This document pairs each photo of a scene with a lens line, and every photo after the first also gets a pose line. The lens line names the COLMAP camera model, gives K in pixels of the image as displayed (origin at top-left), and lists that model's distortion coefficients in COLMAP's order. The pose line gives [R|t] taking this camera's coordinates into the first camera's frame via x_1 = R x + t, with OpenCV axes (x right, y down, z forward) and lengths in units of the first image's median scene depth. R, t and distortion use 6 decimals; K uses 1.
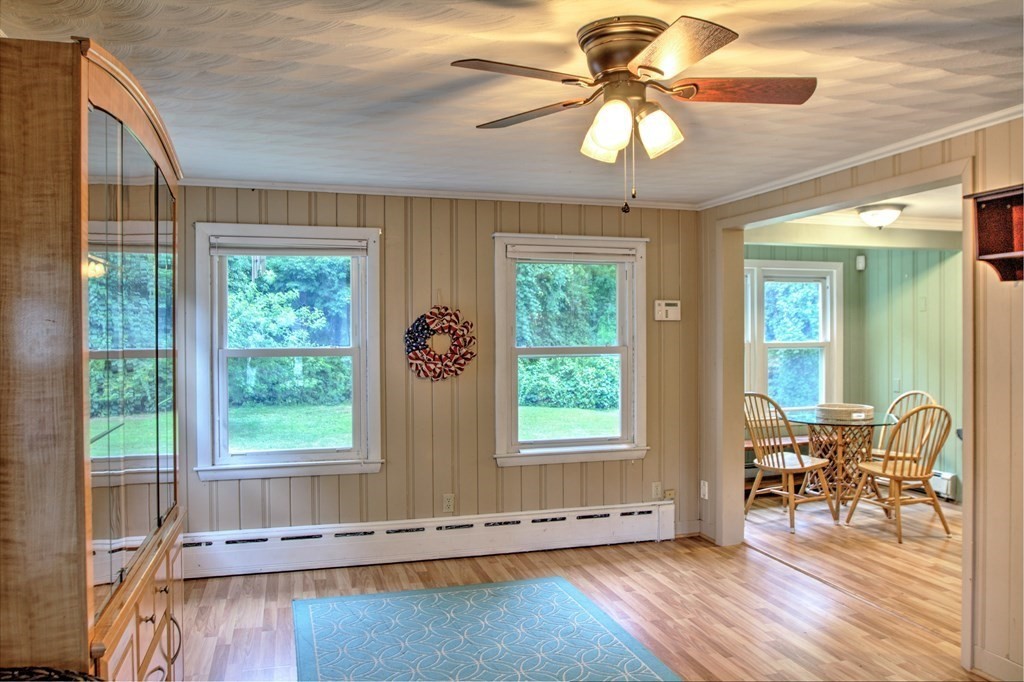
lens RADIAL K [[766.7, 0, 511.4], [0, 766.7, 338.8], [0, 0, 1]] dist [-0.051016, 0.020873]
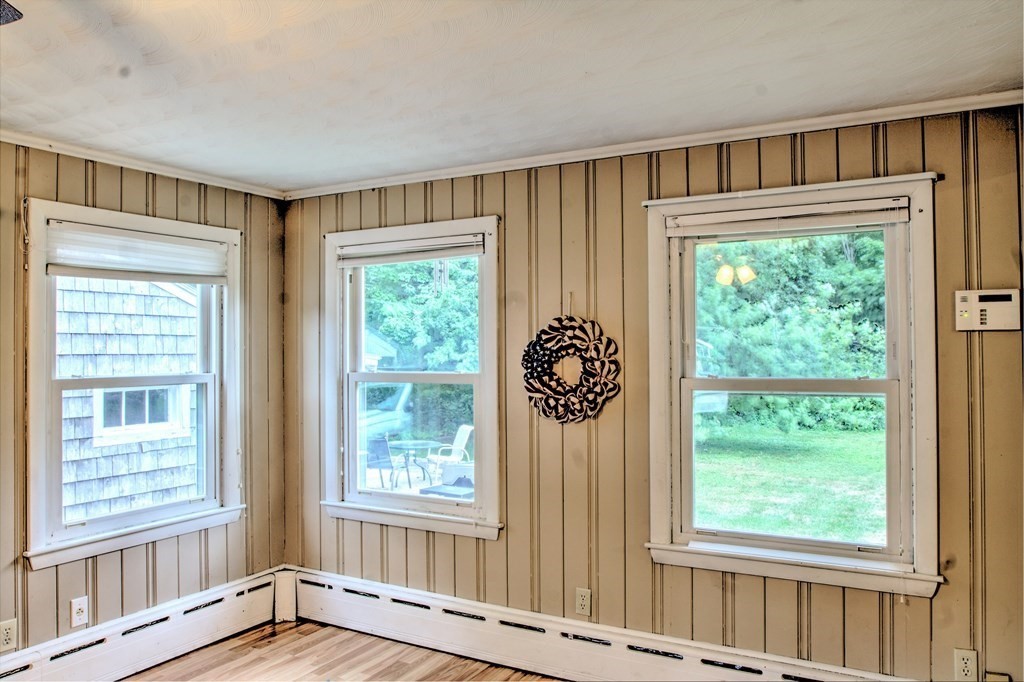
lens RADIAL K [[766.7, 0, 515.3], [0, 766.7, 339.0], [0, 0, 1]] dist [-0.051016, 0.020873]
pose [[0.698082, -0.009752, -0.715951, 0.366625], [-0.002095, 0.999875, -0.015661, -0.010798], [0.716014, 0.012432, 0.697975, 0.470404]]
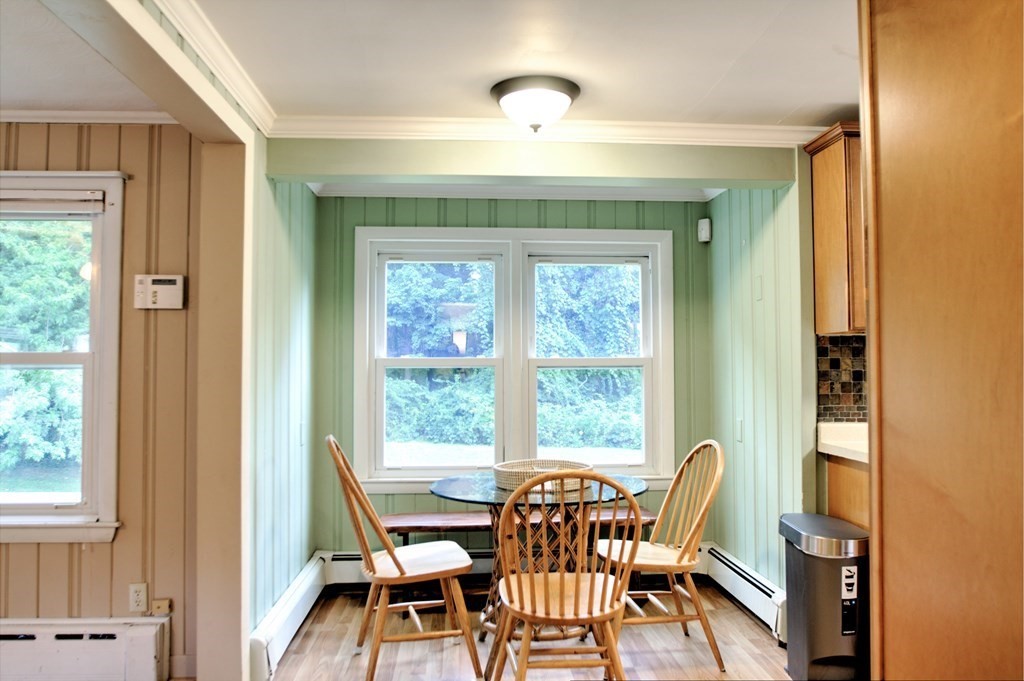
lens RADIAL K [[766.7, 0, 511.5], [0, 766.7, 344.7], [0, 0, 1]] dist [-0.051016, 0.020873]
pose [[0.976584, -0.004841, -0.215082, 0.640445], [-0.004283, 0.999111, -0.041933, 0.028932], [0.215093, 0.041872, 0.975695, 0.524967]]
